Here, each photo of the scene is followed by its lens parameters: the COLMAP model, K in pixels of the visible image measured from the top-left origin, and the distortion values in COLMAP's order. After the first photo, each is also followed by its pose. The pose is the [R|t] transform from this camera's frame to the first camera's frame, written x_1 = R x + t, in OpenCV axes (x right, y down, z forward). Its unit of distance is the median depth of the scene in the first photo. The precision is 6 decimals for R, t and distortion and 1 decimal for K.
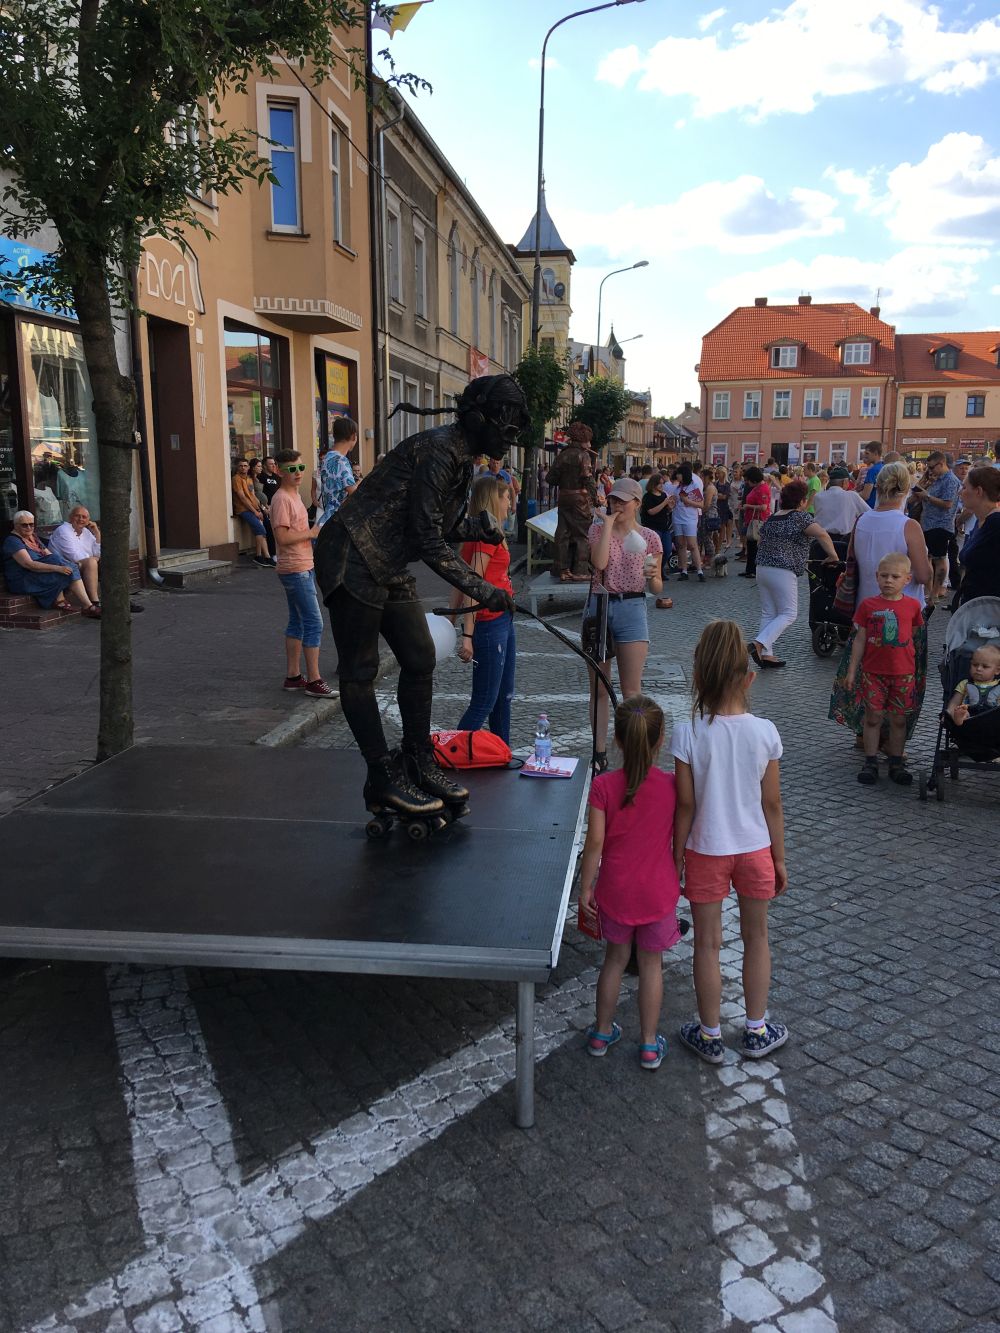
lens RADIAL K [[1121.8, 0, 498.3], [0, 1121.8, 671.2], [0, 0, 1]] dist [0.011540, -0.024863]
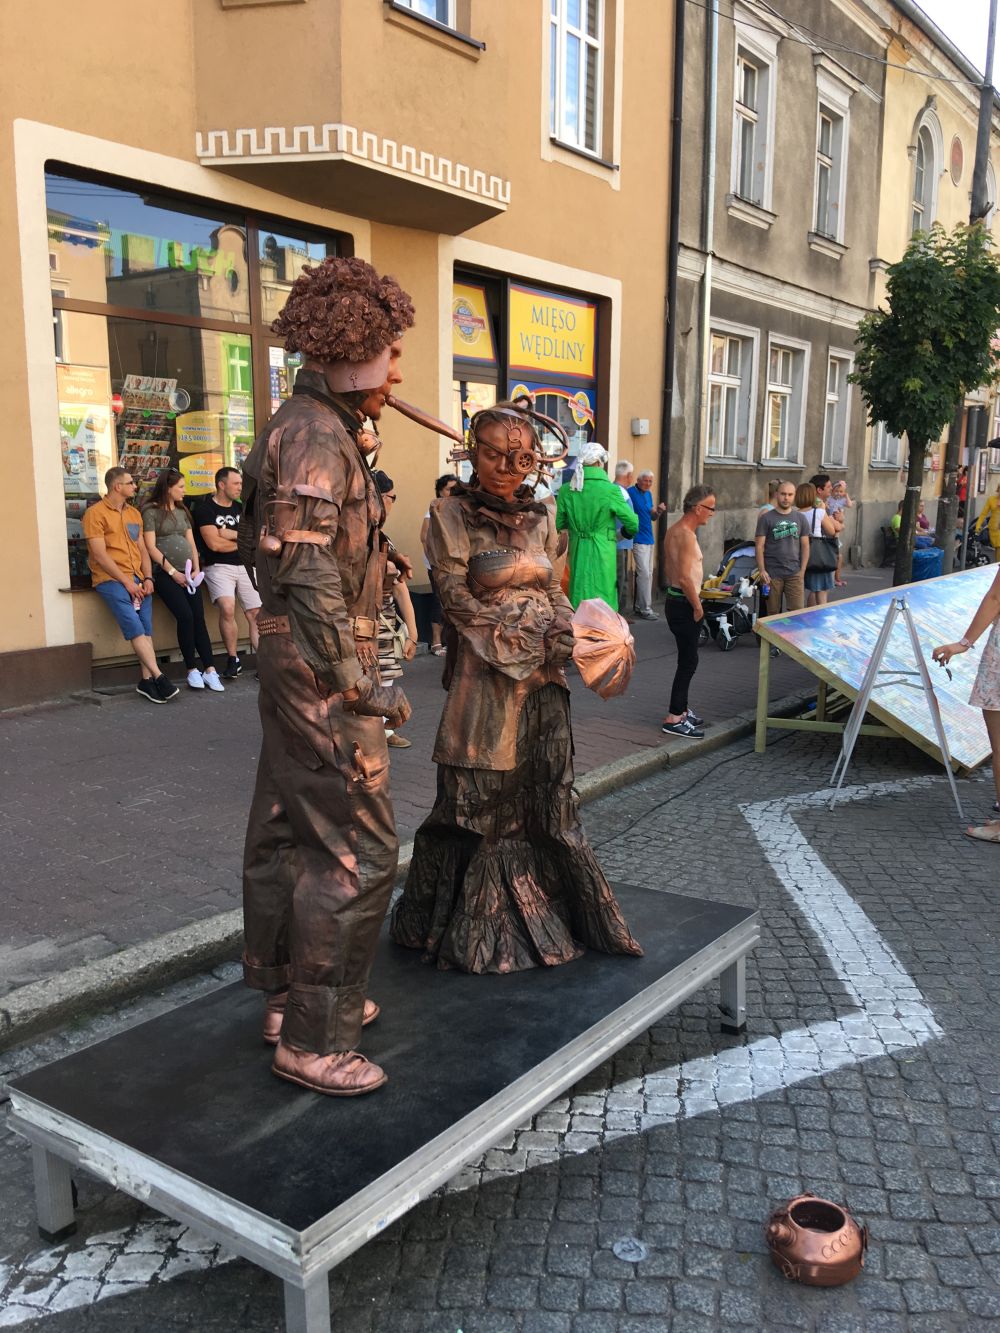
lens RADIAL K [[1121.8, 0, 498.5], [0, 1121.8, 656.8], [0, 0, 1]] dist [0.011540, -0.024863]
pose [[0.874032, 0.074272, -0.480157, 0.097286], [-0.086418, 0.996254, -0.003205, -0.081029], [0.478121, 0.044296, 0.877176, 0.441274]]
